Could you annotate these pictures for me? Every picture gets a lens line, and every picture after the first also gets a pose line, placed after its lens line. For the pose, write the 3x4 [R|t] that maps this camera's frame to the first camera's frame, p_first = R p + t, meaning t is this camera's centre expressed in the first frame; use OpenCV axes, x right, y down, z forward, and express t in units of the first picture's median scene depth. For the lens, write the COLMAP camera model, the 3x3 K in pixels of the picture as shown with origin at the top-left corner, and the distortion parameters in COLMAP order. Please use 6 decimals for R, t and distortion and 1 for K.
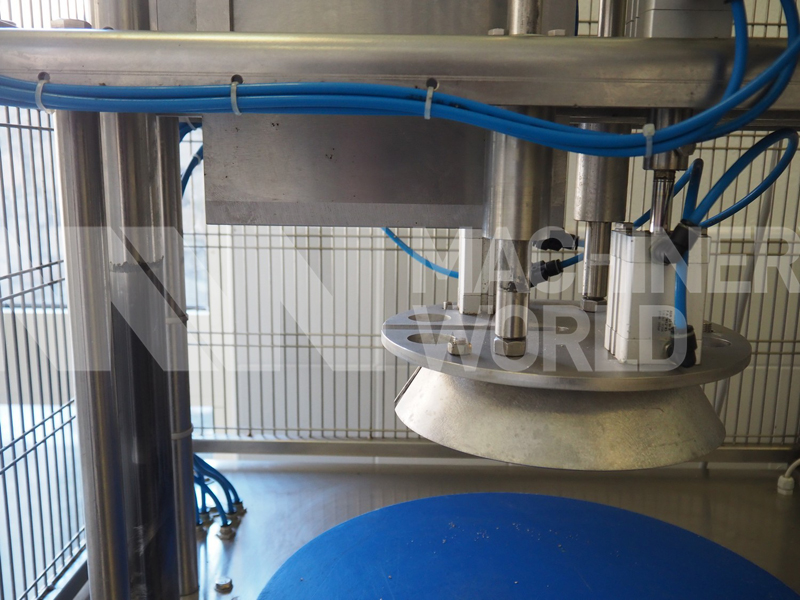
lens RADIAL K [[717.3, 0, 400.0], [0, 717.3, 300.0], [0, 0, 1]] dist [-0.006425, 0.001536]
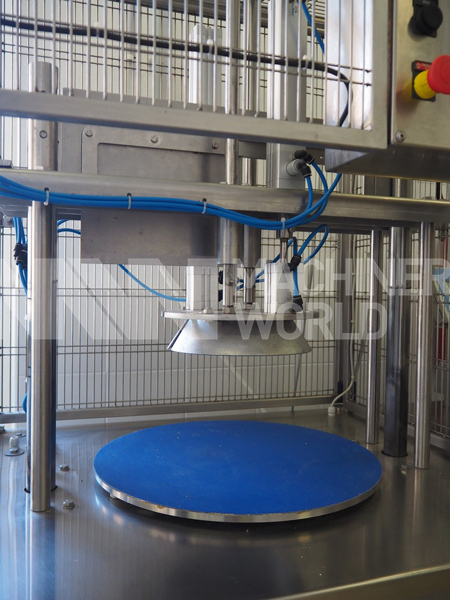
lens RADIAL K [[538.0, 0, 225.0], [0, 538.0, 300.0], [0, 0, 1]] dist [-0.006425, 0.001536]
pose [[0.943307, -0.010655, 0.331749, -0.479618], [0.058587, 0.989137, -0.134820, 0.287997], [-0.326709, 0.146613, 0.933684, -0.705358]]
